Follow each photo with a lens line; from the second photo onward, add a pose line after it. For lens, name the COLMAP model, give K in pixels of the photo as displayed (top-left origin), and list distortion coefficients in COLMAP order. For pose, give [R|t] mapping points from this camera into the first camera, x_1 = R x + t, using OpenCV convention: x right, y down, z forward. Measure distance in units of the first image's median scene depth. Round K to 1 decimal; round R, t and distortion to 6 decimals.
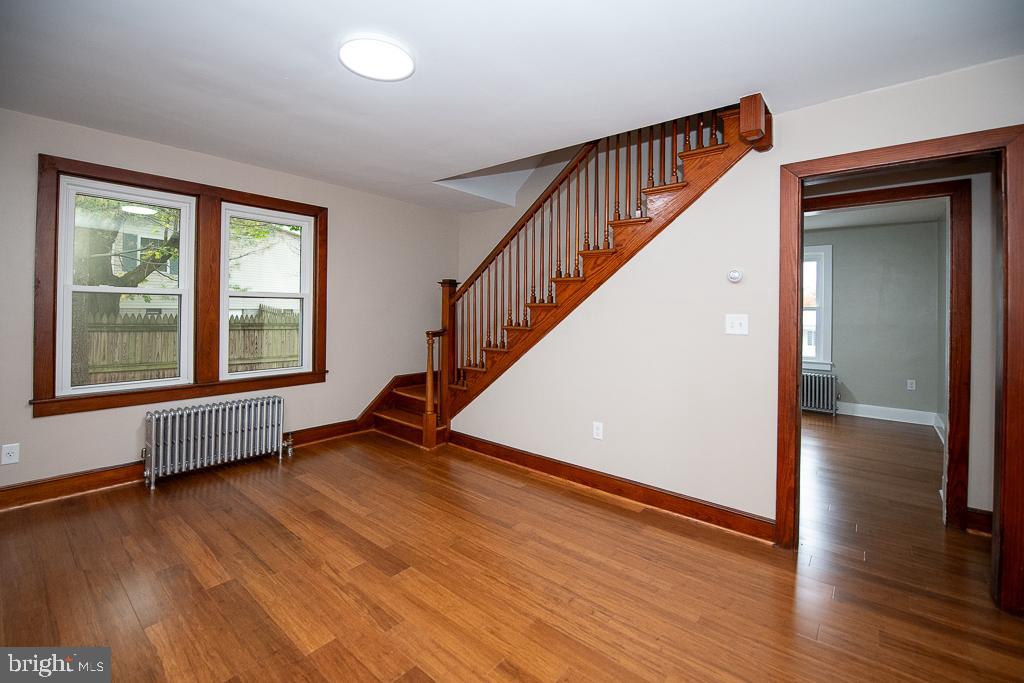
lens RADIAL K [[426.8, 0, 526.5], [0, 426.8, 310.4], [0, 0, 1]] dist [-0.016584, -0.000018]
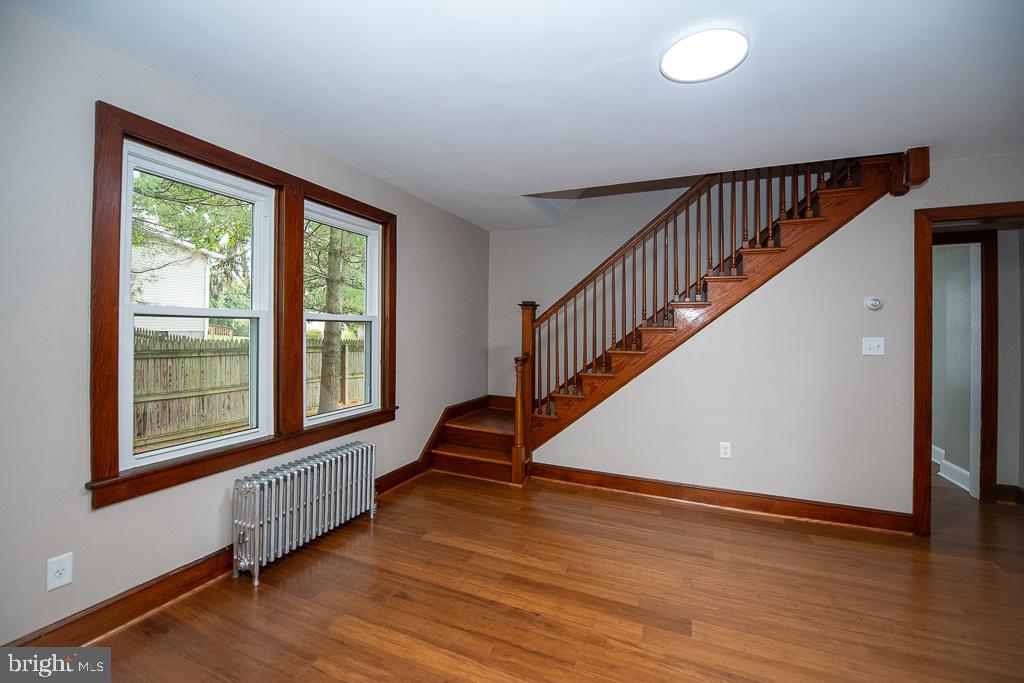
lens RADIAL K [[413.0, 0, 515.8], [0, 413.0, 330.1], [0, 0, 1]] dist [-0.018762, -0.000111]
pose [[0.960796, -0.005422, 0.277202, -0.571219], [0.005351, 0.999985, 0.001013, -0.013458], [-0.277204, 0.000510, 0.960811, 0.171827]]
